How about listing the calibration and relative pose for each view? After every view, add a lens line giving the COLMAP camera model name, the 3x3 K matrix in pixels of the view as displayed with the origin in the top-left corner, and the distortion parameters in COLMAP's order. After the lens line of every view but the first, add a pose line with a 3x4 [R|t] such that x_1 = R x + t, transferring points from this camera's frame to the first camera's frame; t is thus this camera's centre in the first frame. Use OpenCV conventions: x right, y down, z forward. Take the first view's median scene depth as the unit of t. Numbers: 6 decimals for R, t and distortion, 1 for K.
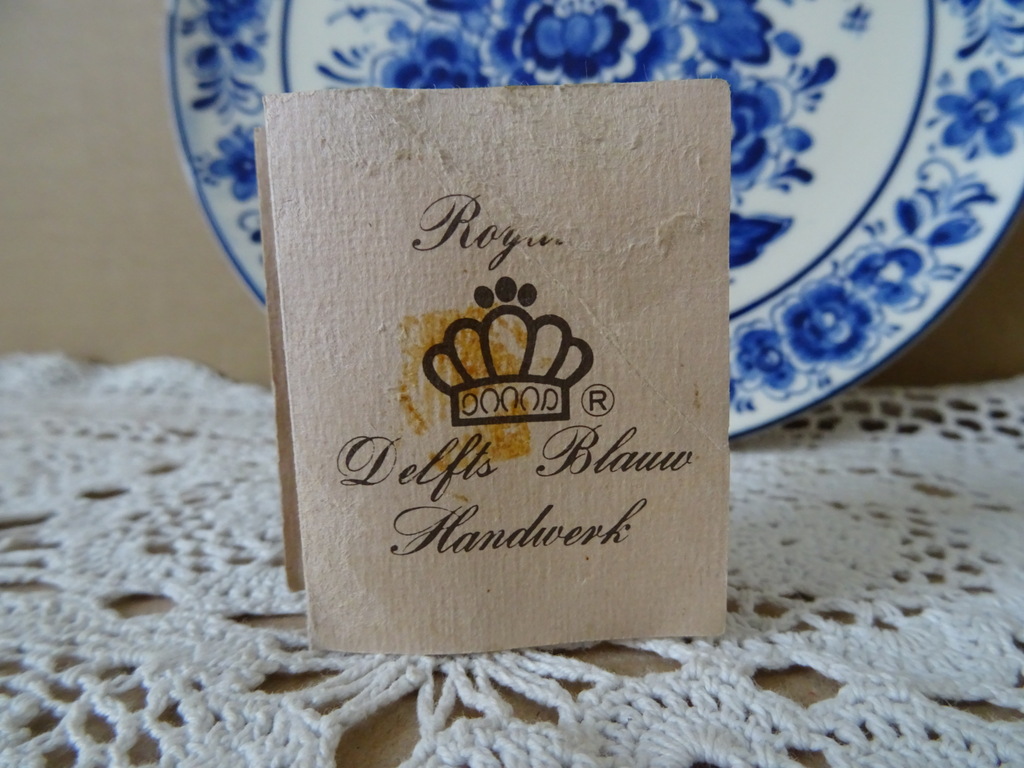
lens RADIAL K [[754.8, 0, 510.5], [0, 754.8, 367.7], [0, 0, 1]] dist [0.014461, -0.027433]
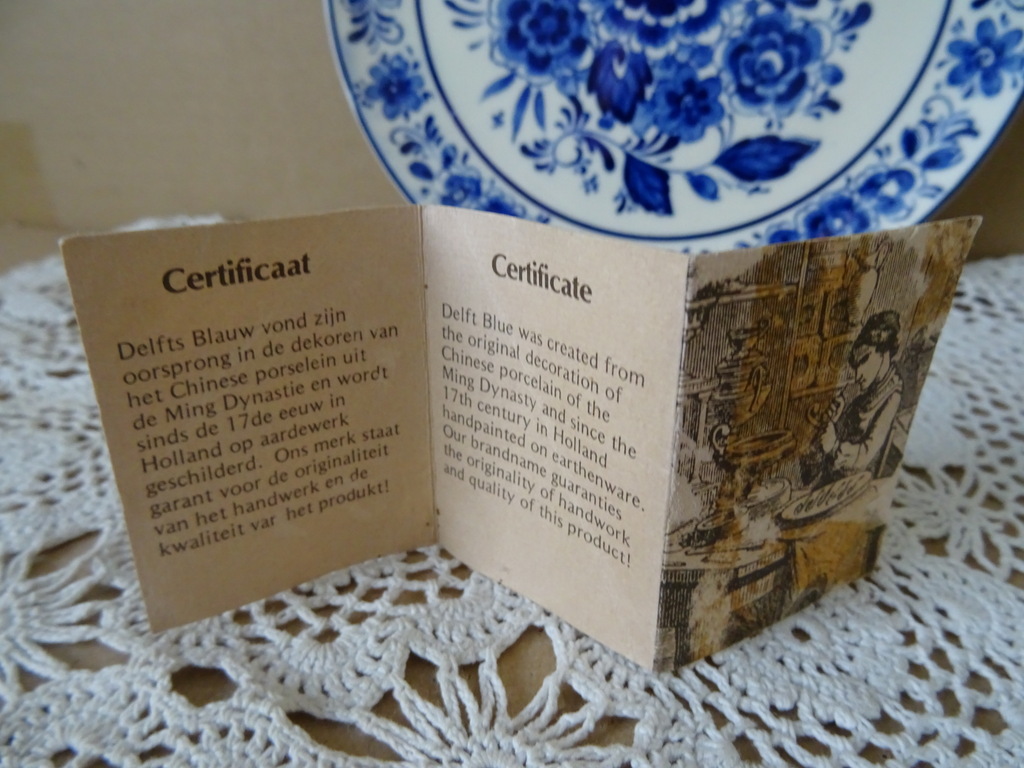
lens RADIAL K [[741.1, 0, 512.0], [0, 741.1, 384.0], [0, 0, 1]] dist [-0.001397, -0.004157]
pose [[0.999251, 0.016272, -0.035101, -0.102186], [-0.005771, 0.959794, 0.280646, -0.151193], [0.038257, -0.280233, 0.959169, -0.349643]]
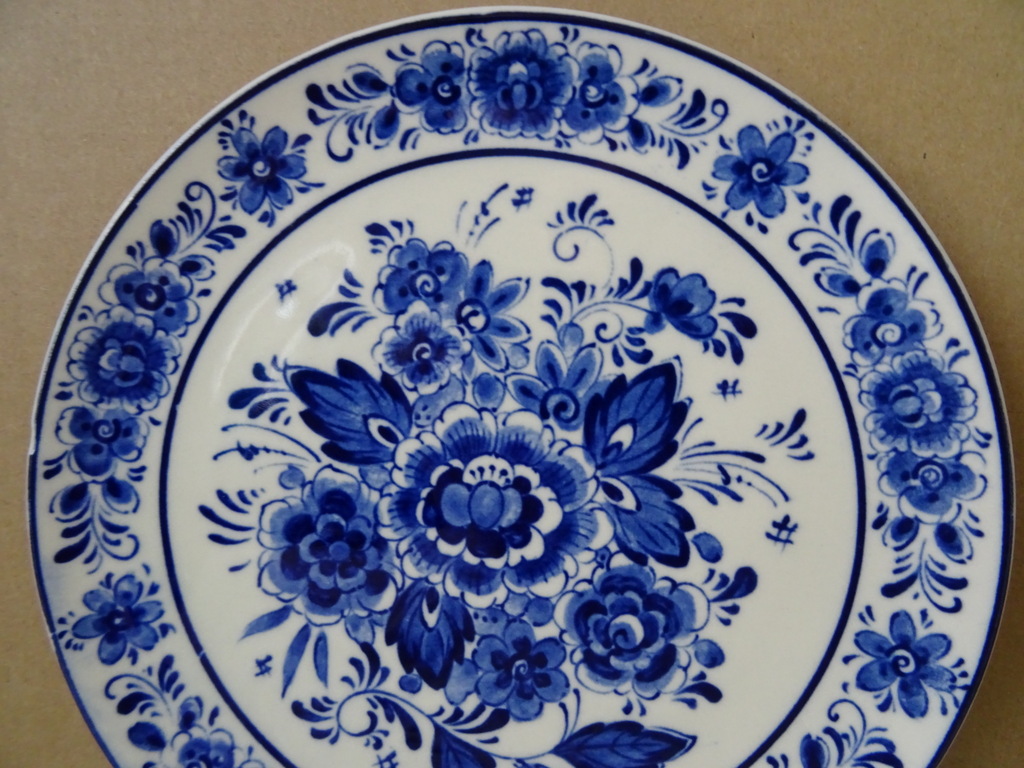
lens RADIAL K [[754.8, 0, 510.5], [0, 754.8, 367.7], [0, 0, 1]] dist [0.014461, -0.027433]
pose [[0.997237, 0.059989, 0.043814, 0.072096], [-0.063302, 0.994893, 0.078622, -0.717253], [-0.038874, -0.081178, 0.995941, 0.102947]]
